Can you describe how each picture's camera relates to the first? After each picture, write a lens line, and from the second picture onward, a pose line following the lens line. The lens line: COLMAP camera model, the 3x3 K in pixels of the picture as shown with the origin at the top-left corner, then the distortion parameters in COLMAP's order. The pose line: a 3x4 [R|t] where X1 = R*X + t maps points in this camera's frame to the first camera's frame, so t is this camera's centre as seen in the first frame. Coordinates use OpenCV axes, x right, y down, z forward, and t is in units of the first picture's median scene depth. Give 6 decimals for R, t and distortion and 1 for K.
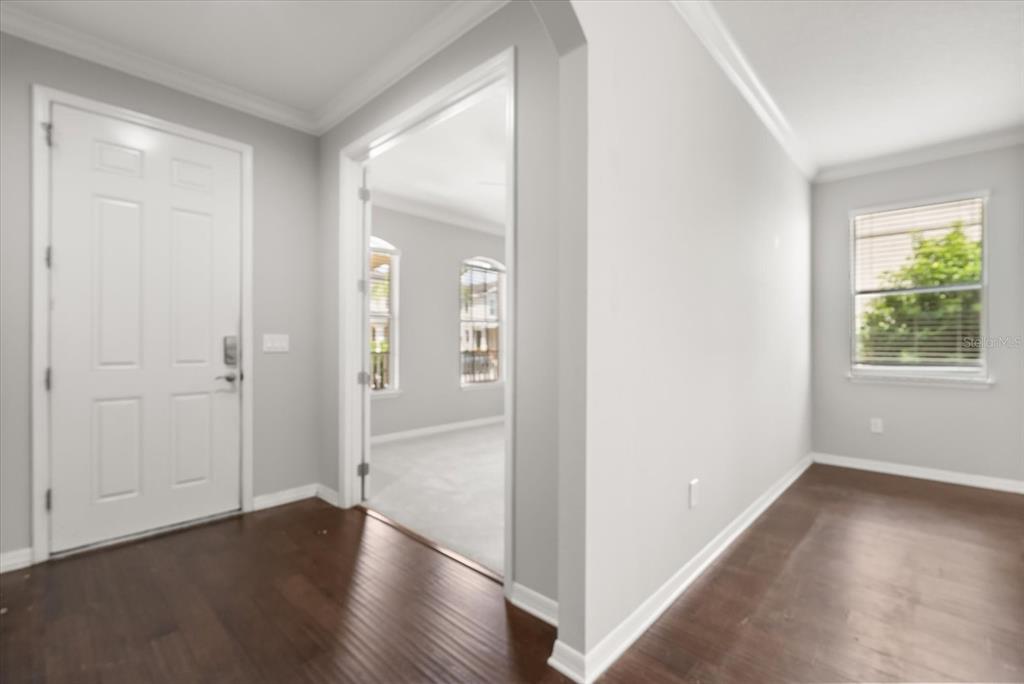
lens RADIAL K [[454.6, 0, 517.7], [0, 454.6, 348.0], [0, 0, 1]] dist [-0.001042, -0.001103]
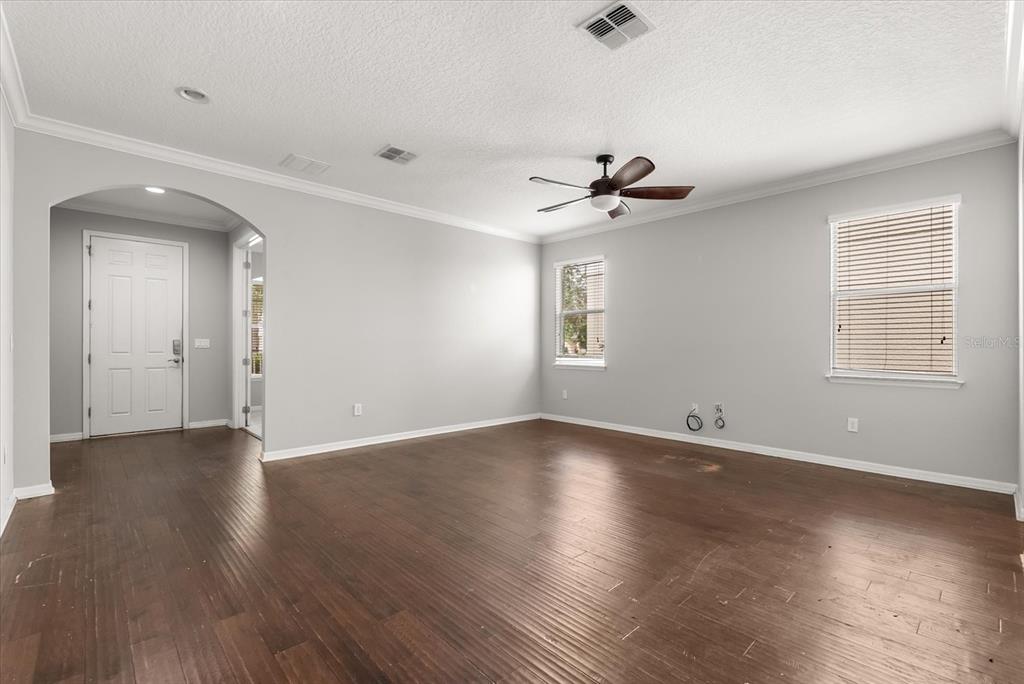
lens RADIAL K [[457.1, 0, 511.4], [0, 457.1, 348.5], [0, 0, 1]] dist [0.001846, 0.000320]
pose [[0.998092, 0.003899, -0.061614, 0.941186], [-0.003731, 0.999989, 0.002840, 0.001010], [0.061624, -0.002605, 0.998096, -0.897897]]
